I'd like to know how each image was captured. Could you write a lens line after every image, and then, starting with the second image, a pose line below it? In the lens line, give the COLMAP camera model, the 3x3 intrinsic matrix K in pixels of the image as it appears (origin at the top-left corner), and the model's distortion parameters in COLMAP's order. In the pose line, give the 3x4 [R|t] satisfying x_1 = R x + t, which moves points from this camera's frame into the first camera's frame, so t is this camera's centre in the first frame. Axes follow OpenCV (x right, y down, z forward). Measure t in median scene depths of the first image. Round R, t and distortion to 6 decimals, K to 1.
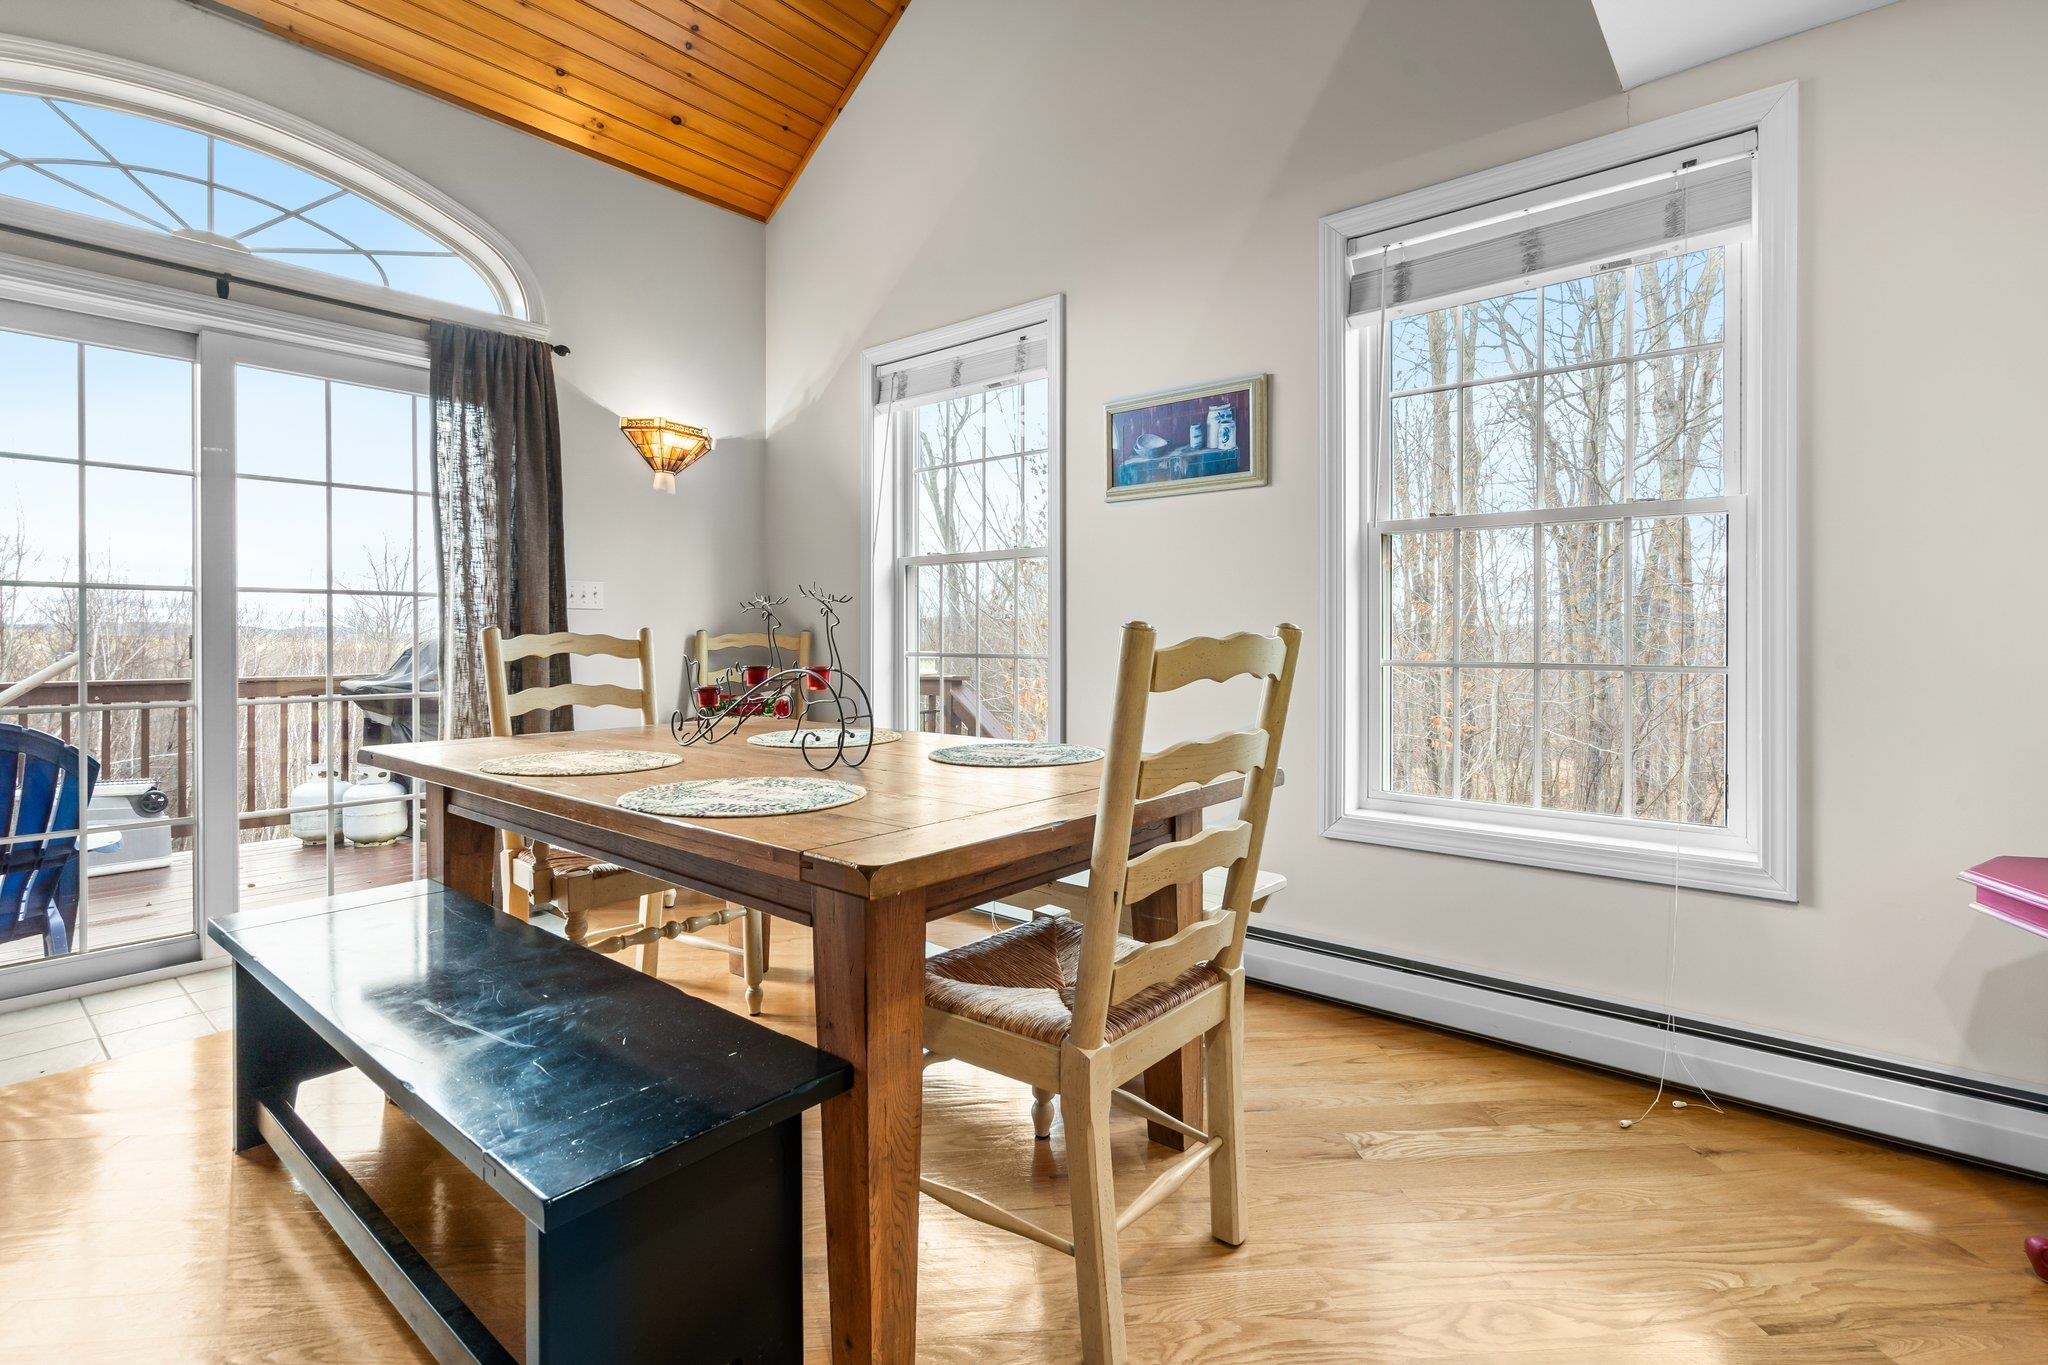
lens RADIAL K [[964.4, 0, 1064.2], [0, 964.4, 629.2], [0, 0, 1]] dist [0.006439, 0.001952]
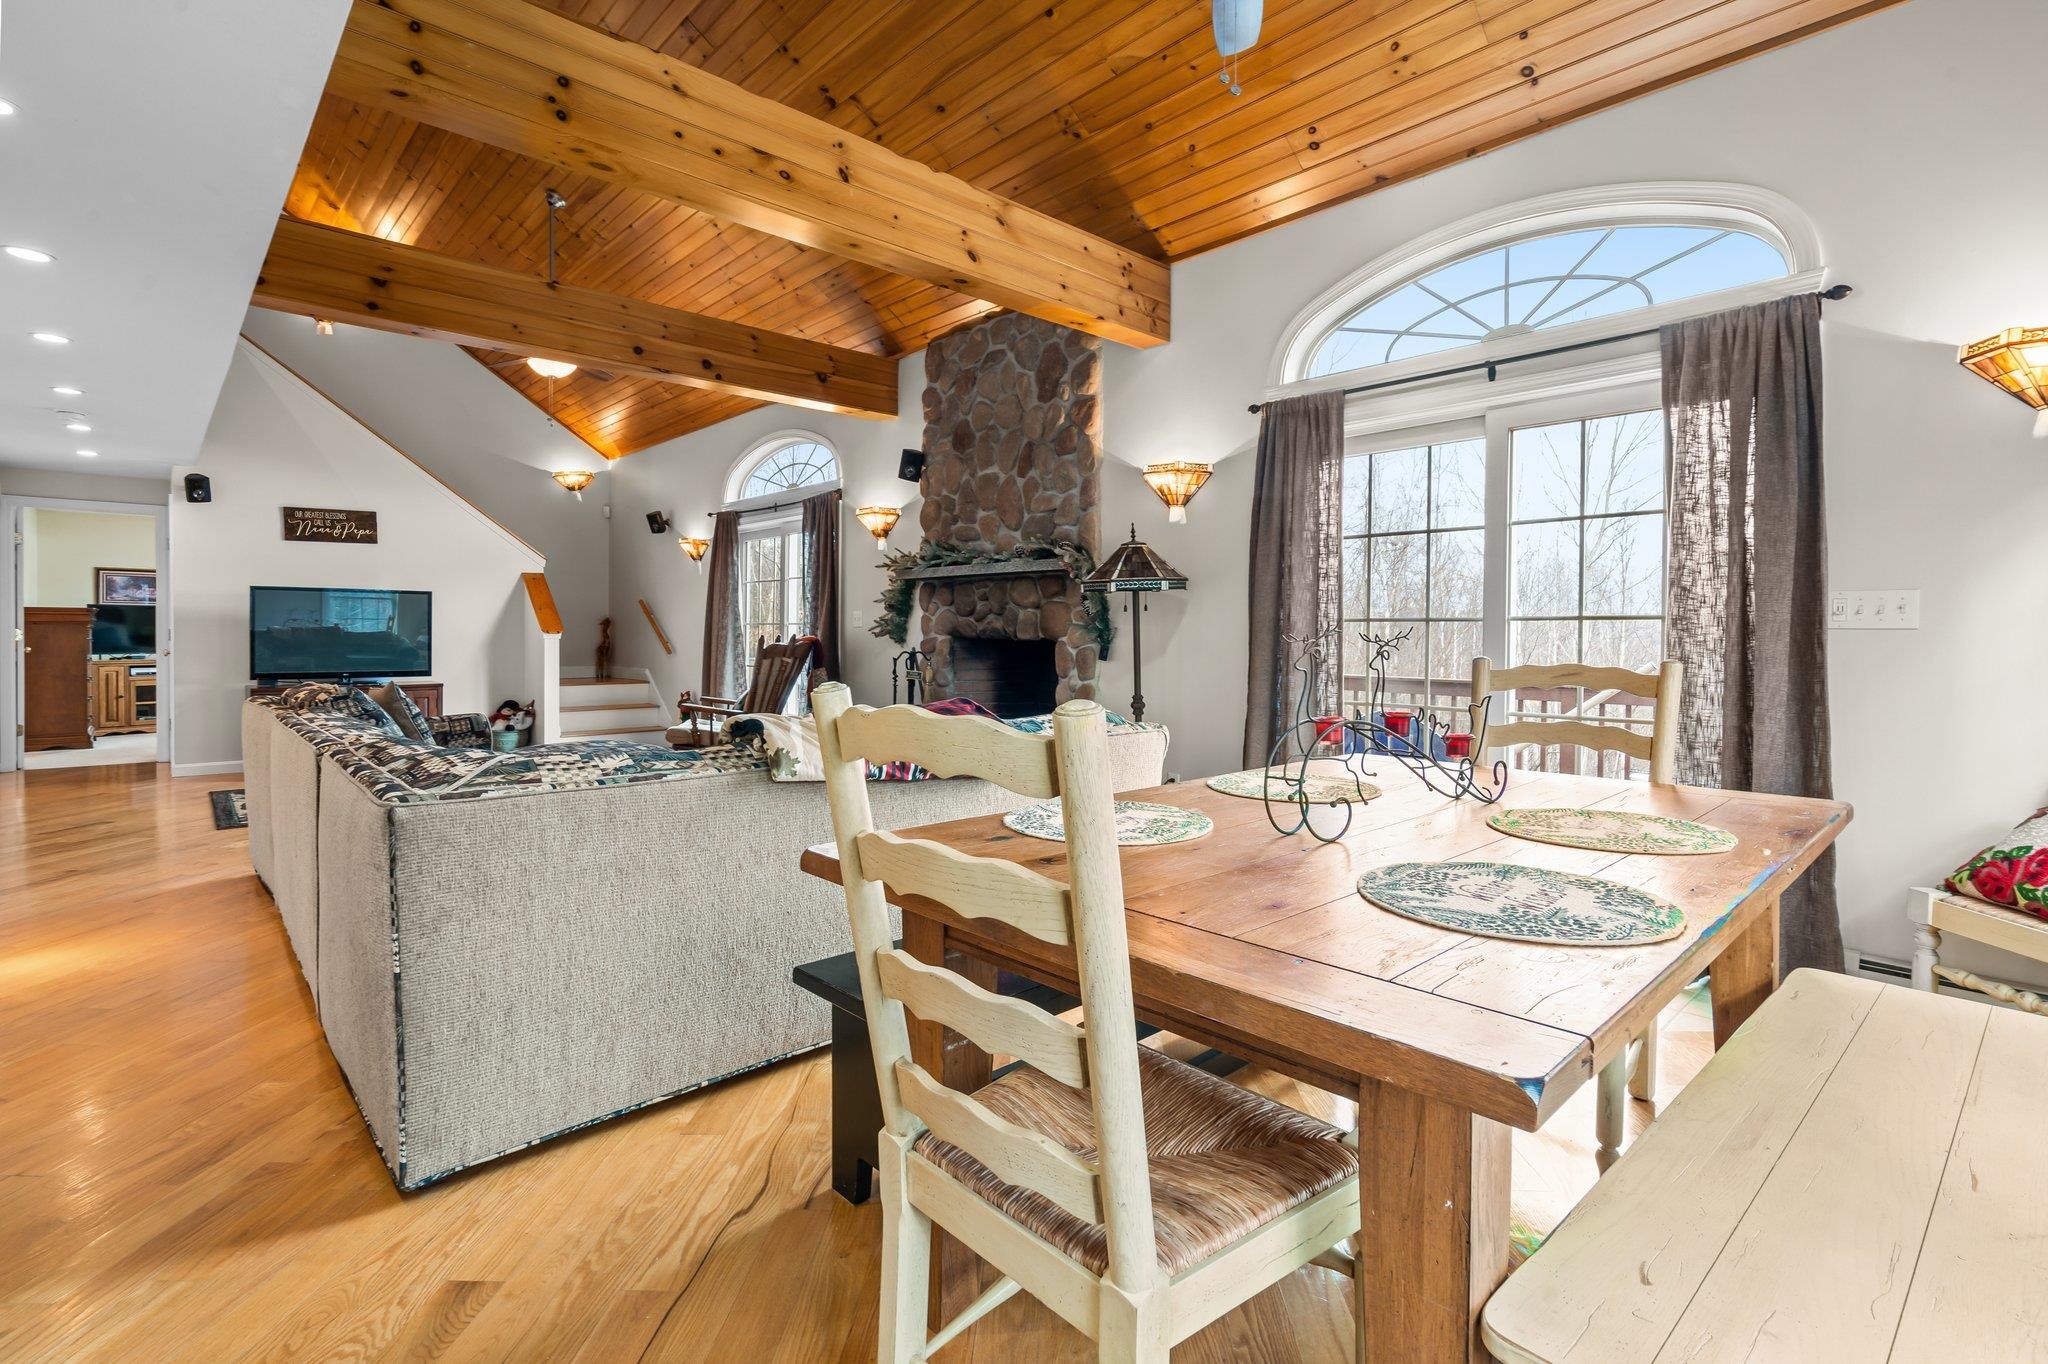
lens RADIAL K [[964.4, 0, 1022.0], [0, 964.4, 652.3], [0, 0, 1]] dist [0.006439, 0.001952]
pose [[-0.161676, 0.011635, -0.986775, 0.375190], [-0.009672, 0.999864, 0.013374, -0.008678], [0.986797, 0.011706, -0.161541, 0.535708]]
